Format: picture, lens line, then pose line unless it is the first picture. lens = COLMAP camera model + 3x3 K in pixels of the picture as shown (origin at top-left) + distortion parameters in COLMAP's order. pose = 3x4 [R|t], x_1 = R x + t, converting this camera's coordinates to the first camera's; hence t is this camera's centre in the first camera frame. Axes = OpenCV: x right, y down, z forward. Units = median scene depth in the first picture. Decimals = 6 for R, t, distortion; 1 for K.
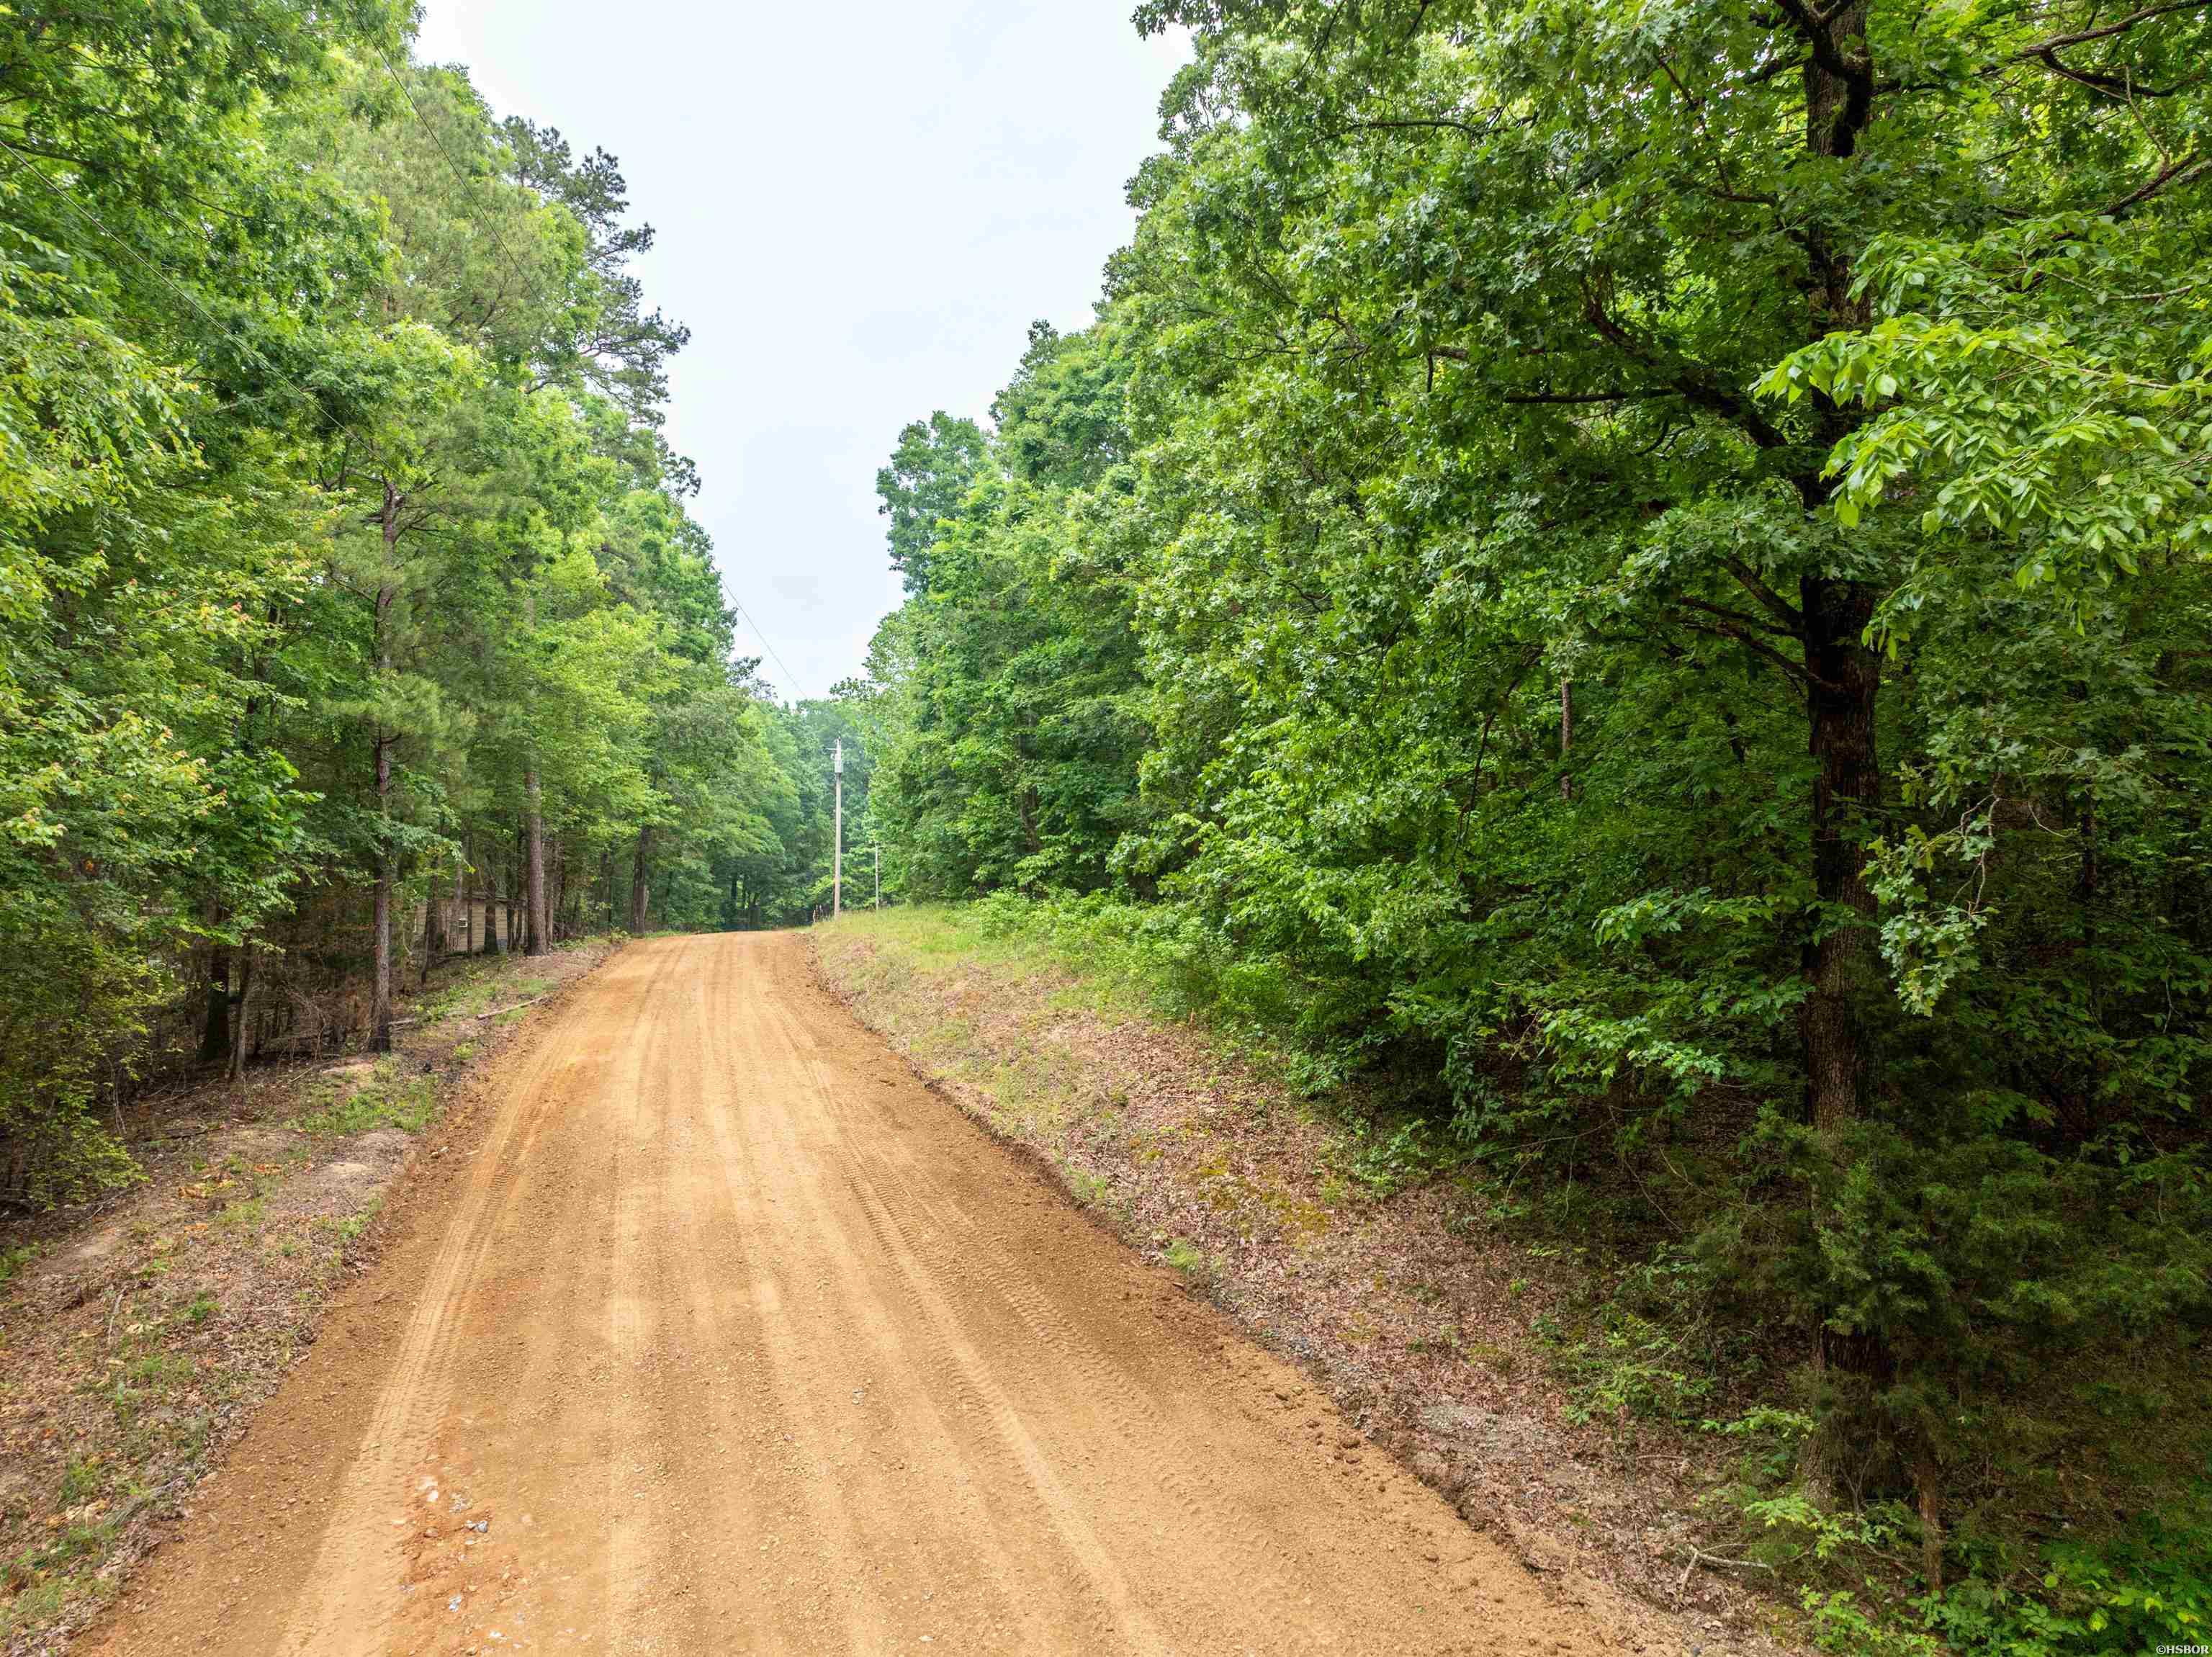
lens RADIAL K [[1558.7, 0, 1100.2], [0, 1558.7, 823.8], [0, 0, 1]] dist [-0.023828, 0.011231]
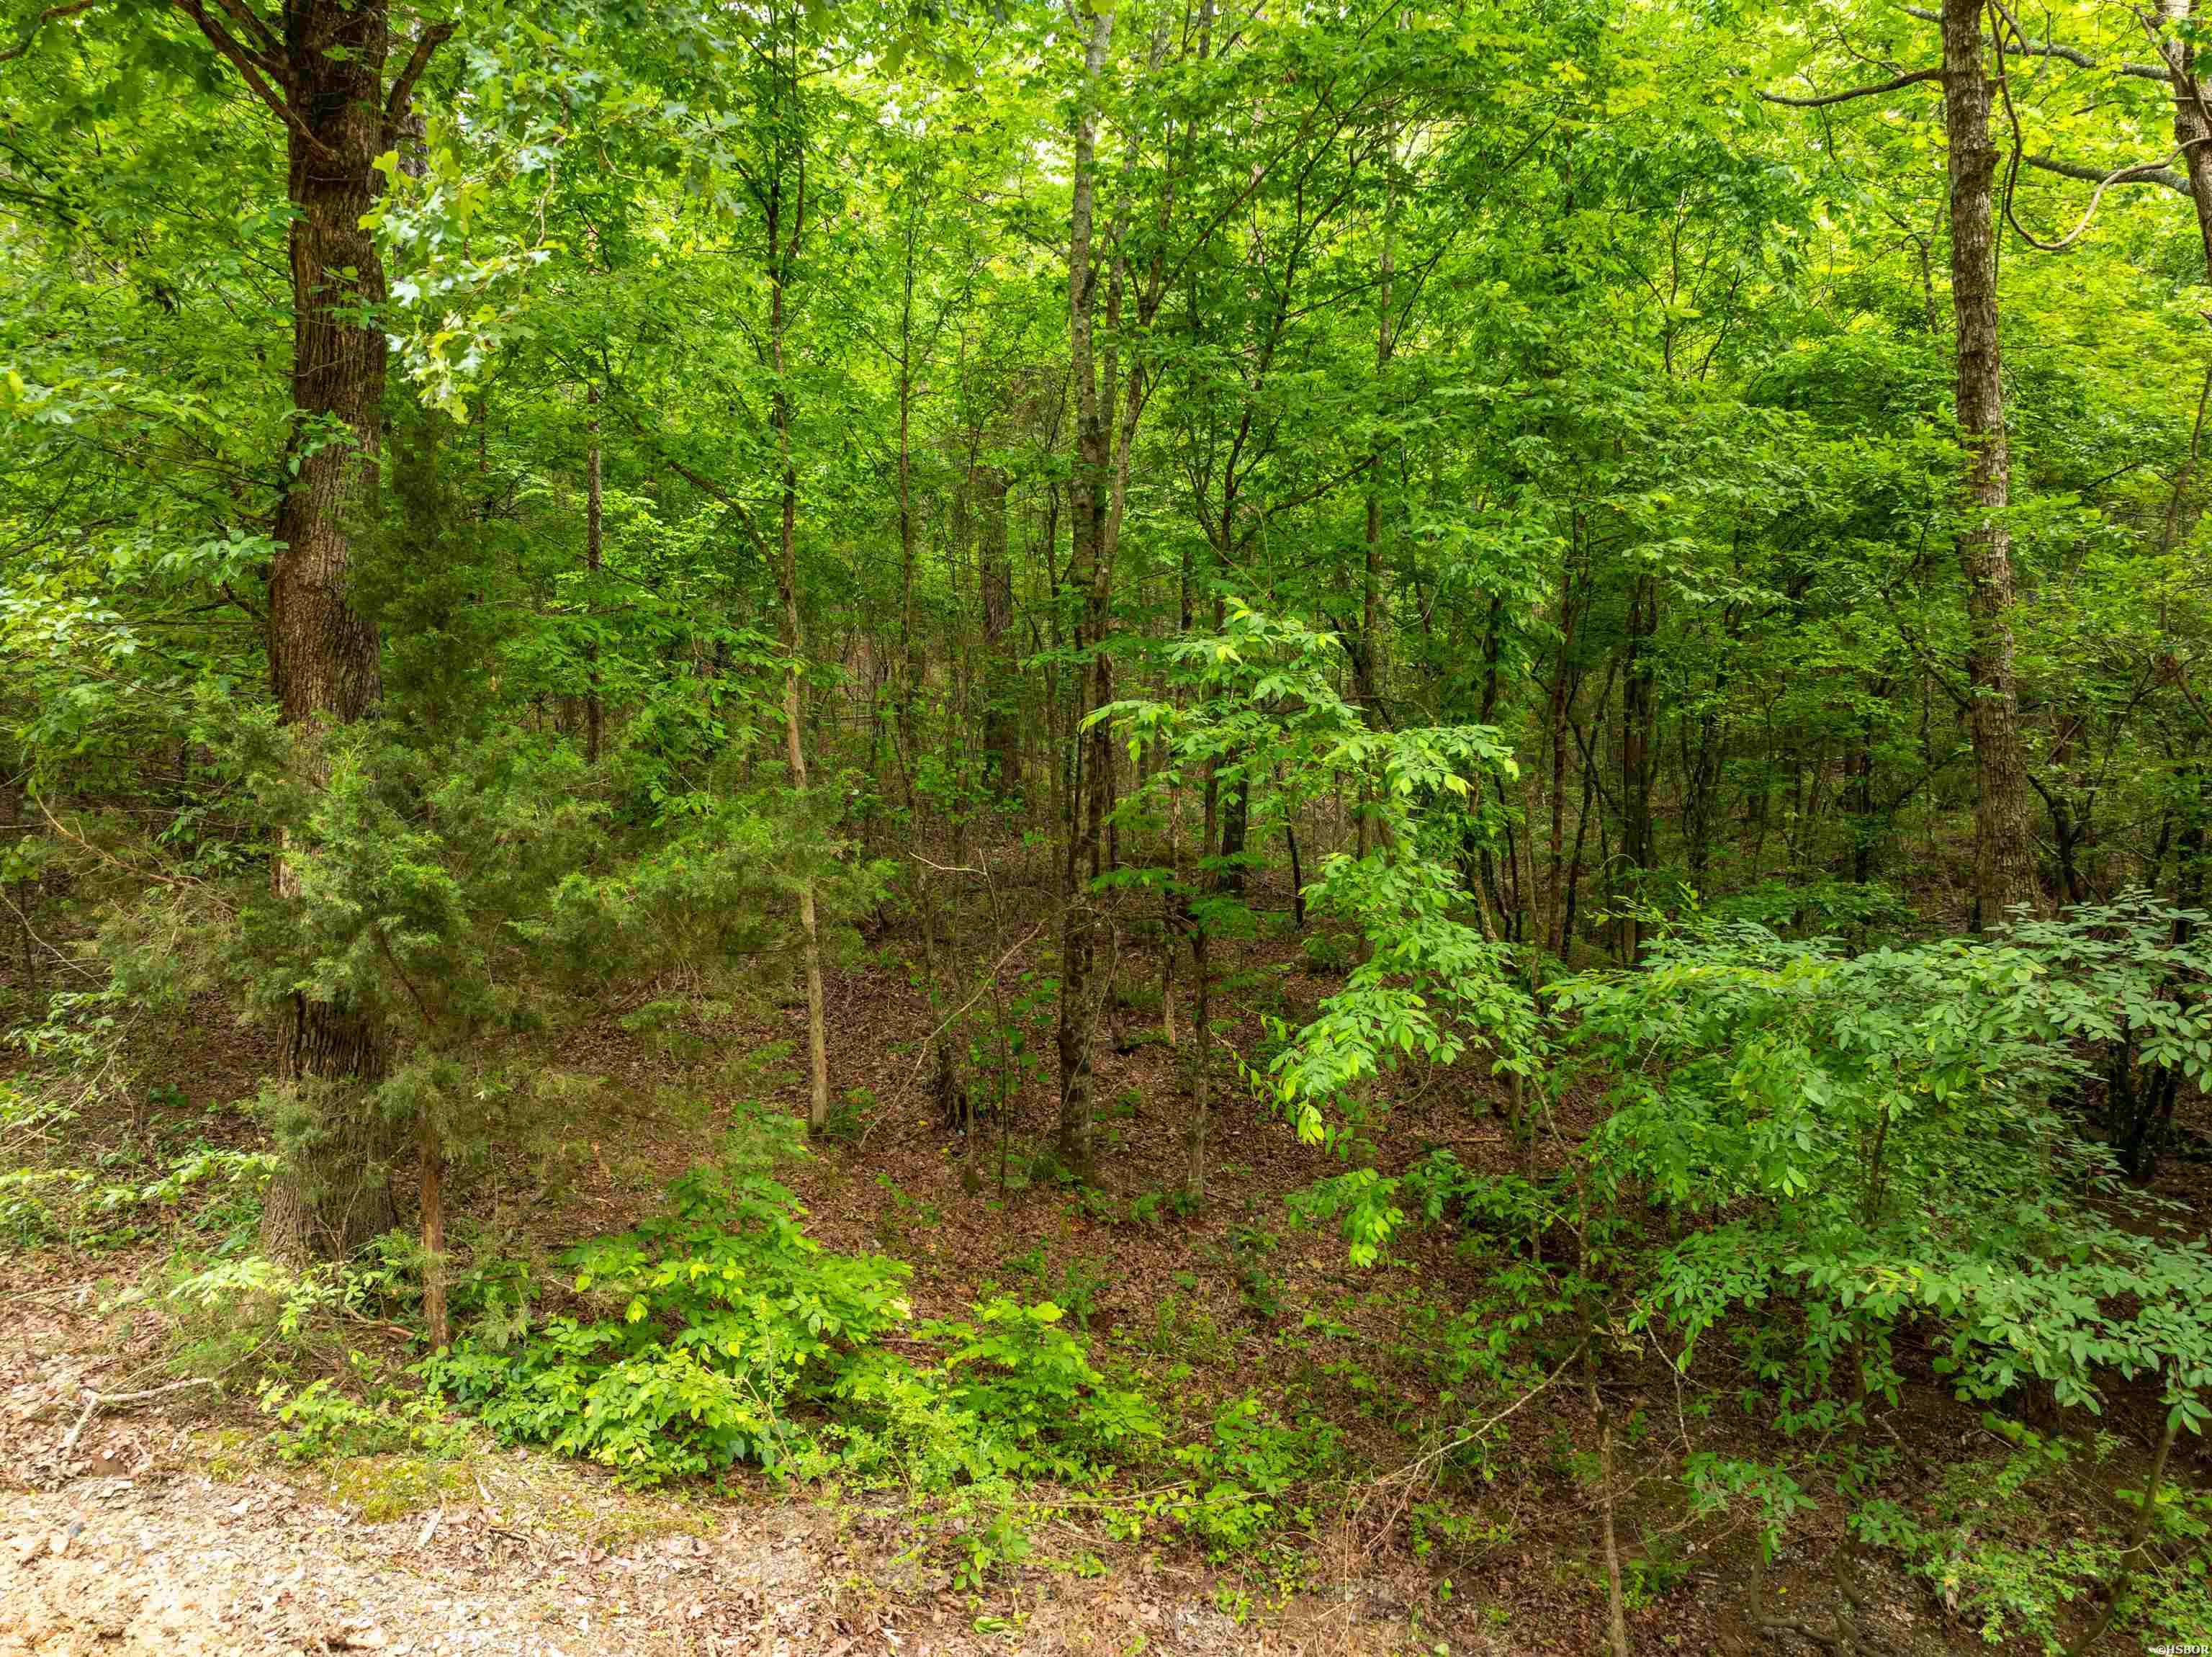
lens RADIAL K [[1558.7, 0, 1107.8], [0, 1558.7, 819.5], [0, 0, 1]] dist [-0.023828, 0.011231]
pose [[0.611754, -0.008891, 0.790998, 0.150988], [-0.036565, 0.998550, 0.039503, 0.210702], [-0.790203, -0.053089, 0.610542, 0.309835]]
